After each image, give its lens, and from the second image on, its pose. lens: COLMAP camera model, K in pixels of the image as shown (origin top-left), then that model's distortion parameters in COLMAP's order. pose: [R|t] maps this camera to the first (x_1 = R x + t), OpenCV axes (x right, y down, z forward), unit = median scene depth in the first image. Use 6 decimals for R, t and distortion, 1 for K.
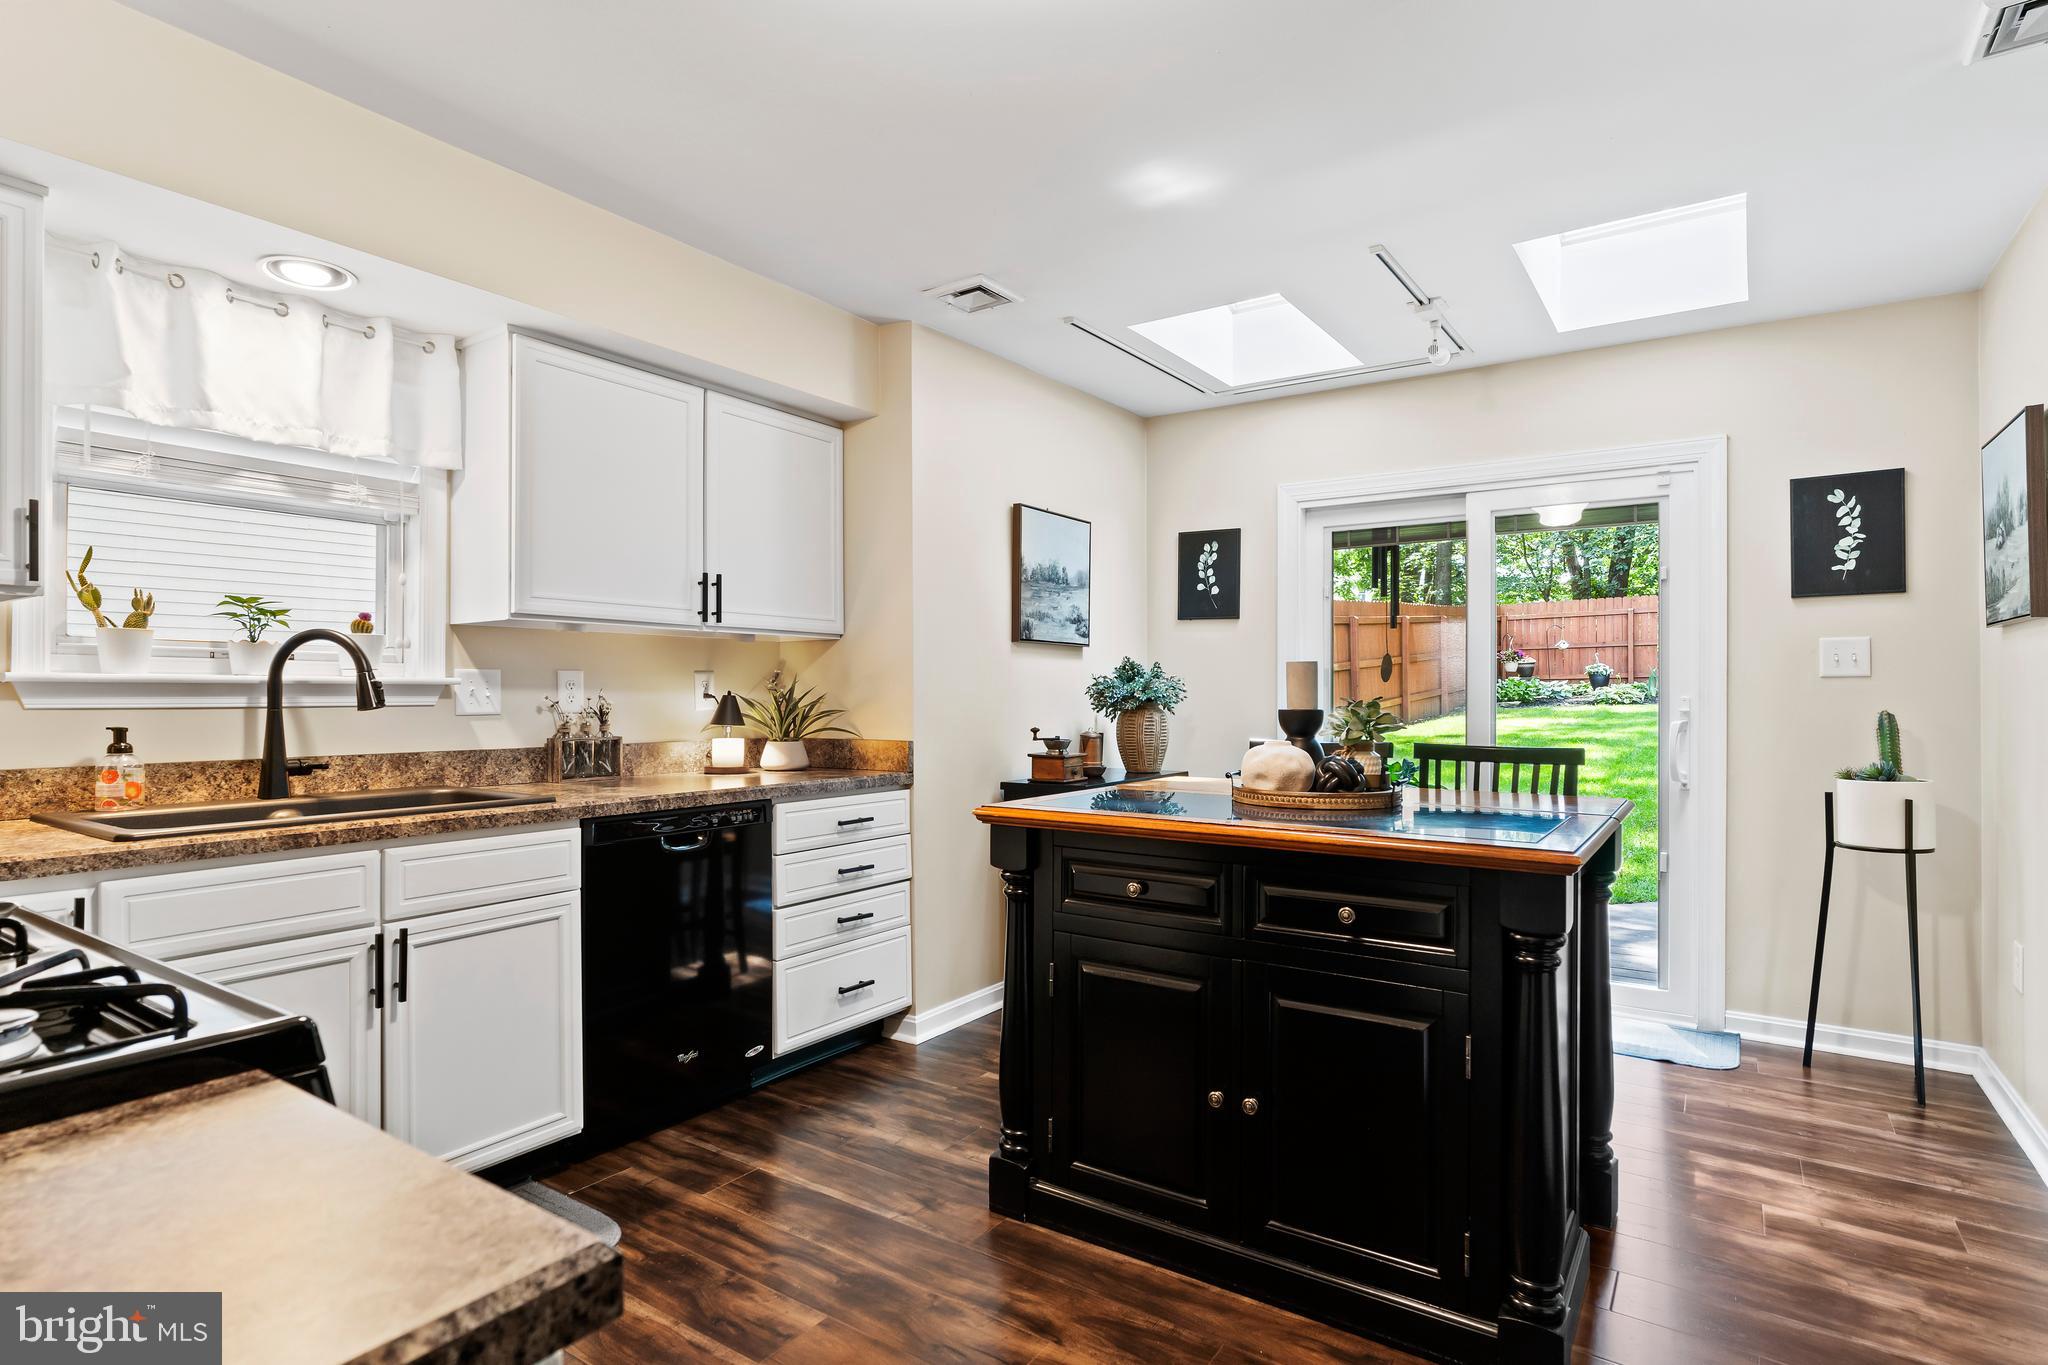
lens RADIAL K [[1052.8, 0, 1019.9], [0, 1052.8, 695.4], [0, 0, 1]] dist [-0.013203, 0.004871]
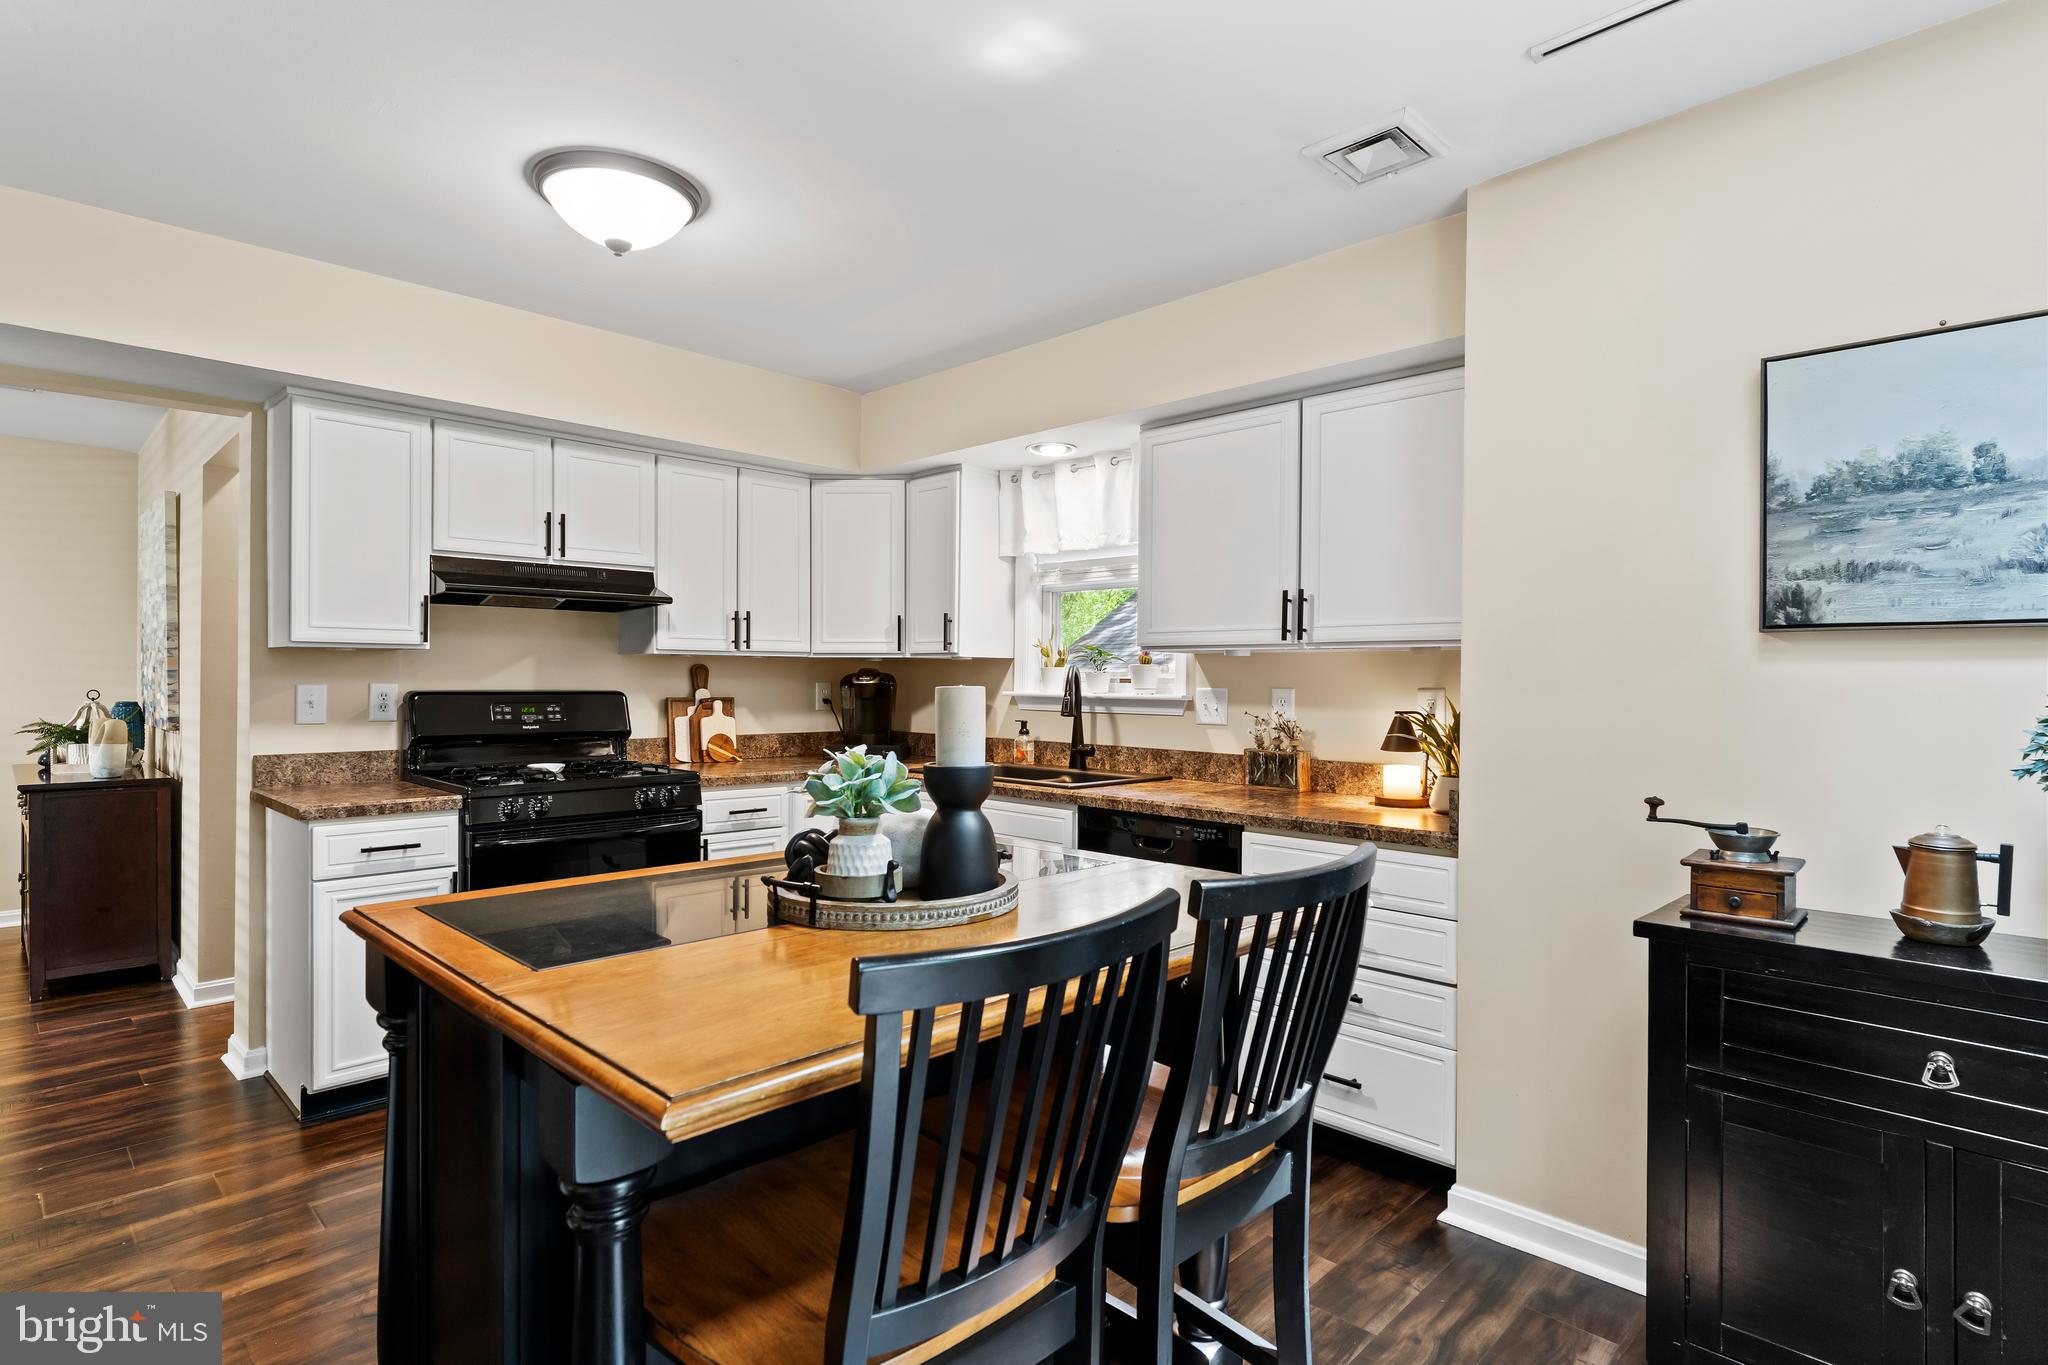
lens RADIAL K [[1052.8, 0, 1004.8], [0, 1052.8, 684.8], [0, 0, 1]] dist [-0.013203, 0.004871]
pose [[-0.190973, 0.003612, -0.981589, 0.635085], [-0.008582, 0.999949, 0.005350, -0.027815], [0.981558, 0.009445, -0.190932, 0.829259]]
